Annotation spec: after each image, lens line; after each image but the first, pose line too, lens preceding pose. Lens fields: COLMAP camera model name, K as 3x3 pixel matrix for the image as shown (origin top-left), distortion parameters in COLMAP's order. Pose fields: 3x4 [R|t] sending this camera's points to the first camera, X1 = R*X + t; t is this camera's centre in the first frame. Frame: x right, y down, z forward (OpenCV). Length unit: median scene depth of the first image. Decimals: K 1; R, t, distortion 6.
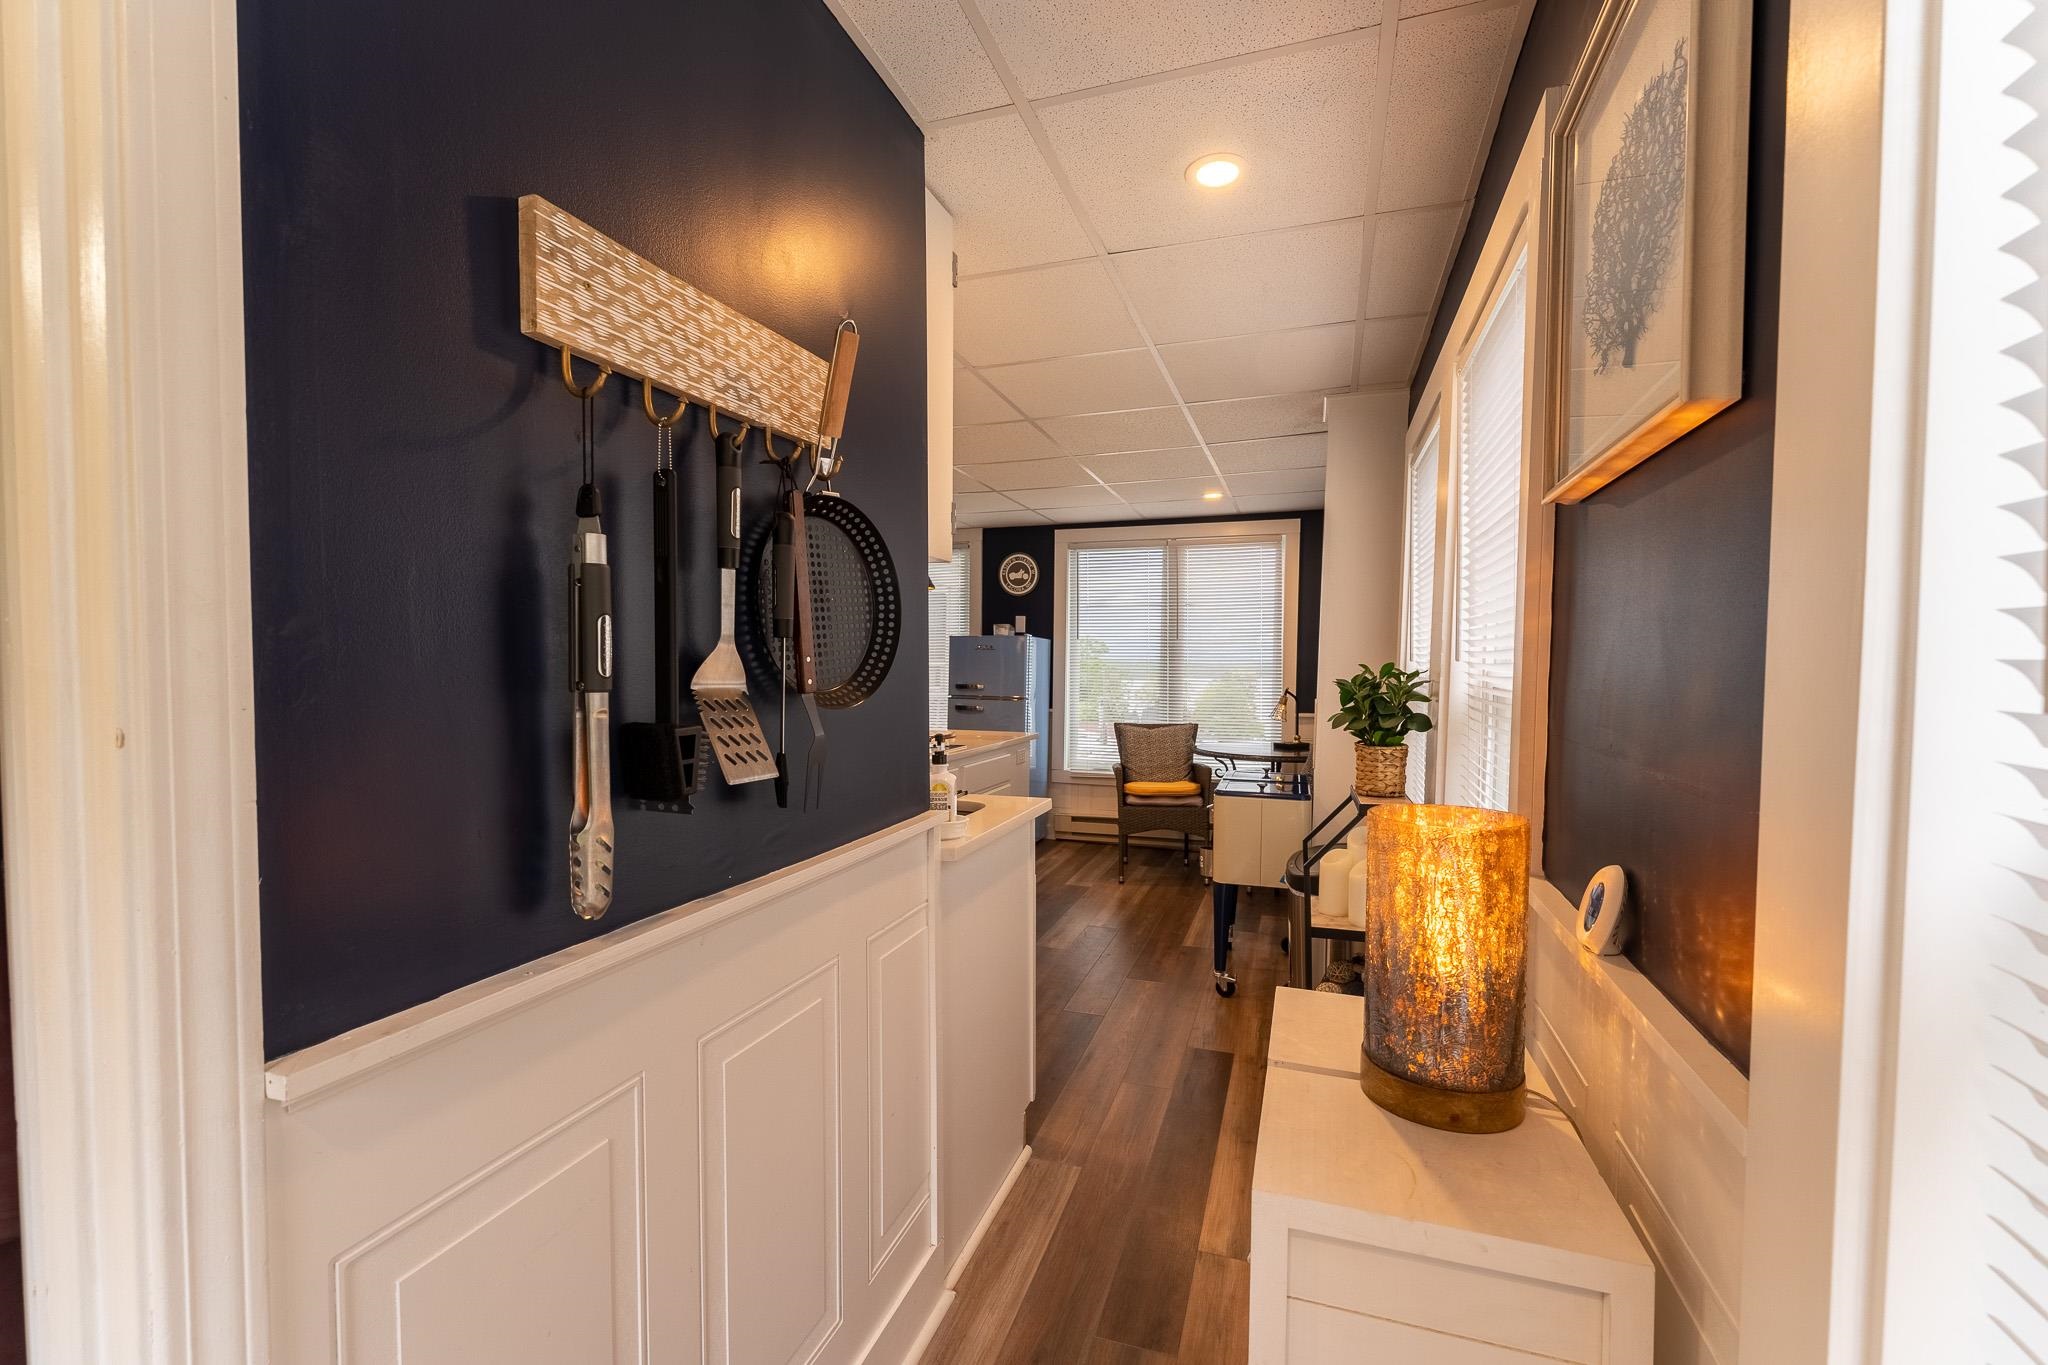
lens RADIAL K [[869.4, 0, 1015.0], [0, 869.4, 688.8], [0, 0, 1]] dist [-0.003932, -0.000384]
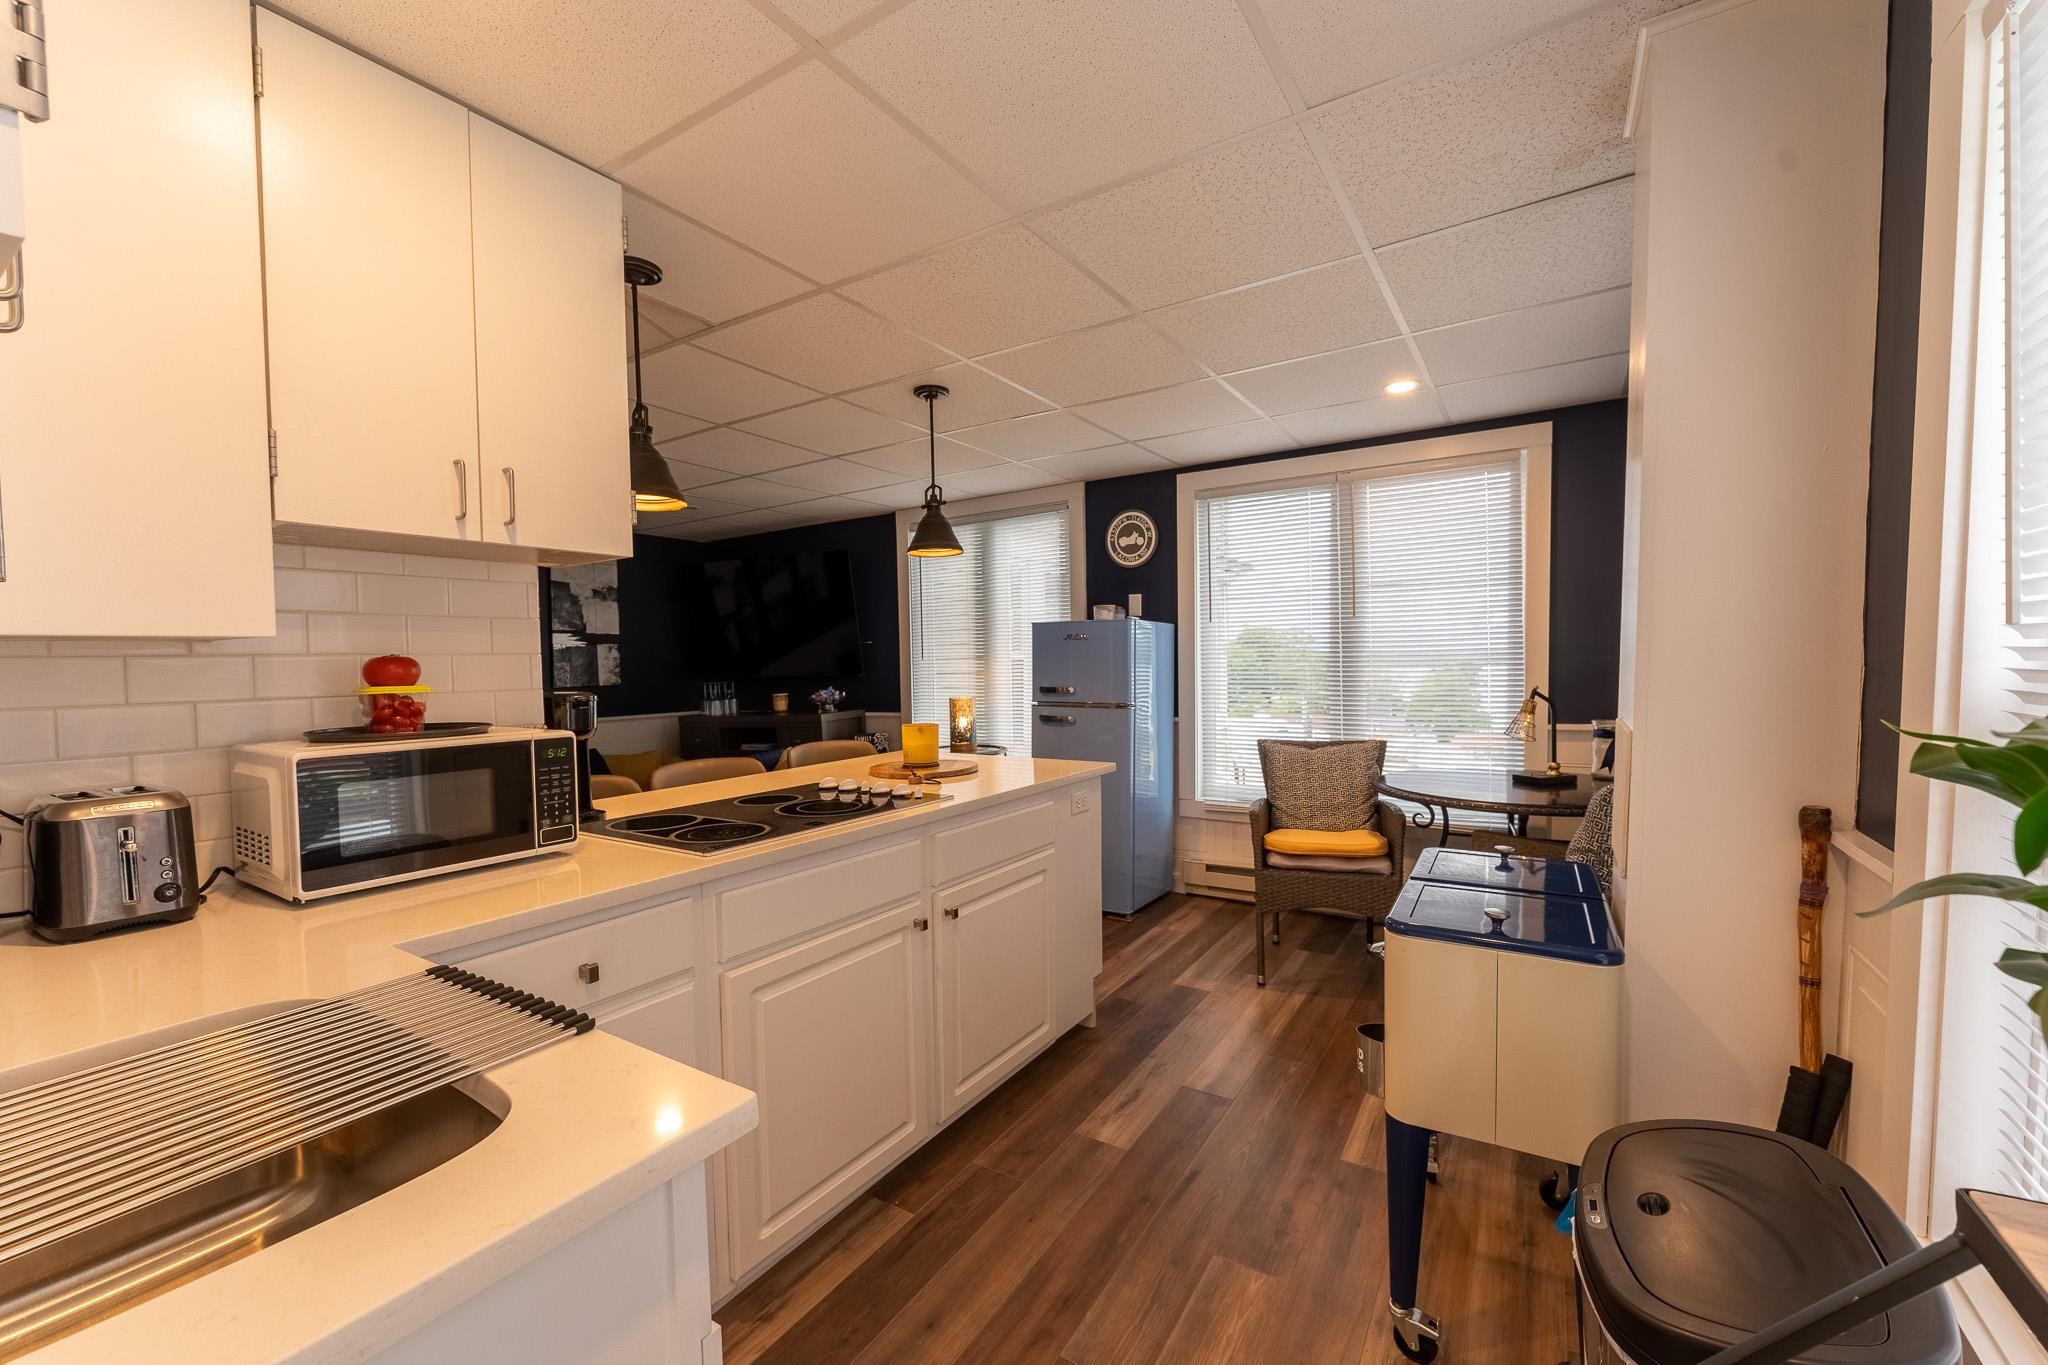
lens RADIAL K [[831.5, 0, 1018.9], [0, 831.5, 685.5], [0, 0, 1]] dist [-0.003169, 0.001114]
pose [[0.971416, -0.015521, -0.236877, 0.087434], [0.016988, 0.999847, 0.004153, -0.010360], [0.236776, -0.008058, 0.971531, 0.308926]]
